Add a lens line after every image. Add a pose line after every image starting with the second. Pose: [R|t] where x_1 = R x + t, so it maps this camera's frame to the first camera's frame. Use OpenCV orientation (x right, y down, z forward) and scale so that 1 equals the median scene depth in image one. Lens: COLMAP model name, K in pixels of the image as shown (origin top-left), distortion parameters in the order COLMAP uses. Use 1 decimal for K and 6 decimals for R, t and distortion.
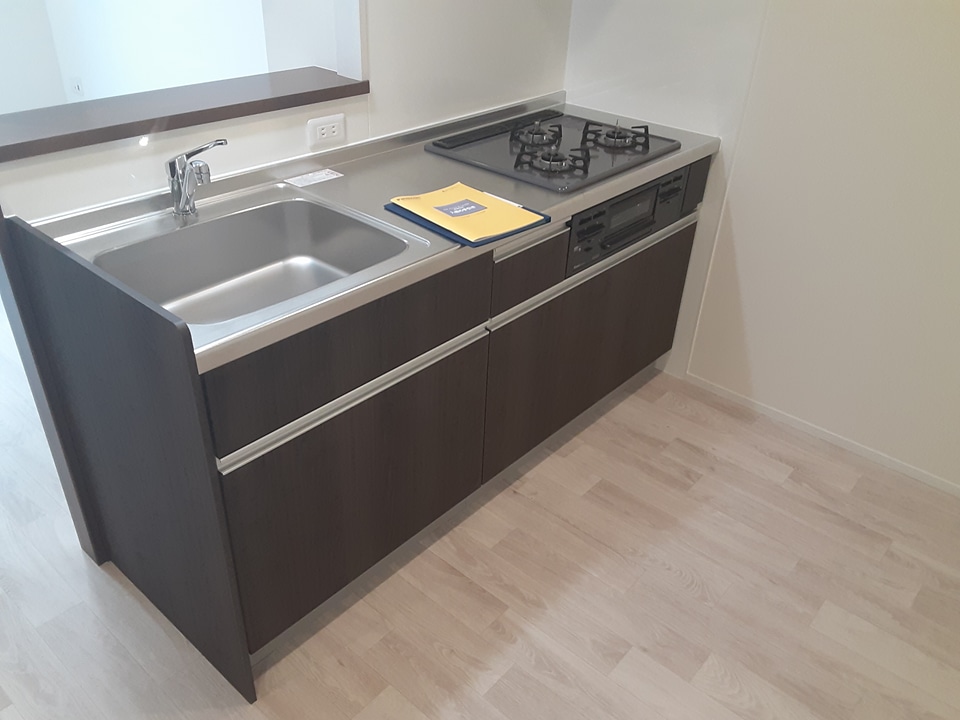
lens RADIAL K [[766.1, 0, 468.7], [0, 766.1, 366.2], [0, 0, 1]] dist [0.086796, -0.069354]
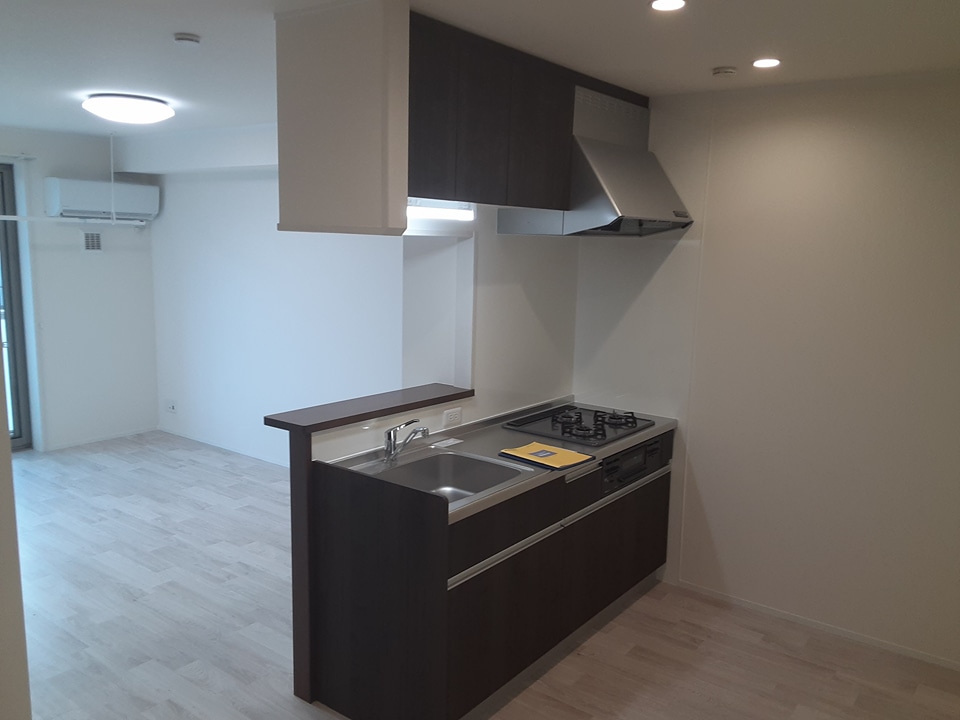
lens RADIAL K [[766.1, 0, 465.0], [0, 766.1, 365.9], [0, 0, 1]] dist [0.086796, -0.069354]
pose [[0.997547, -0.021628, 0.066568, -0.248455], [0.045906, 0.920101, -0.388982, 0.234121], [-0.052836, 0.391083, 0.918837, -0.557172]]
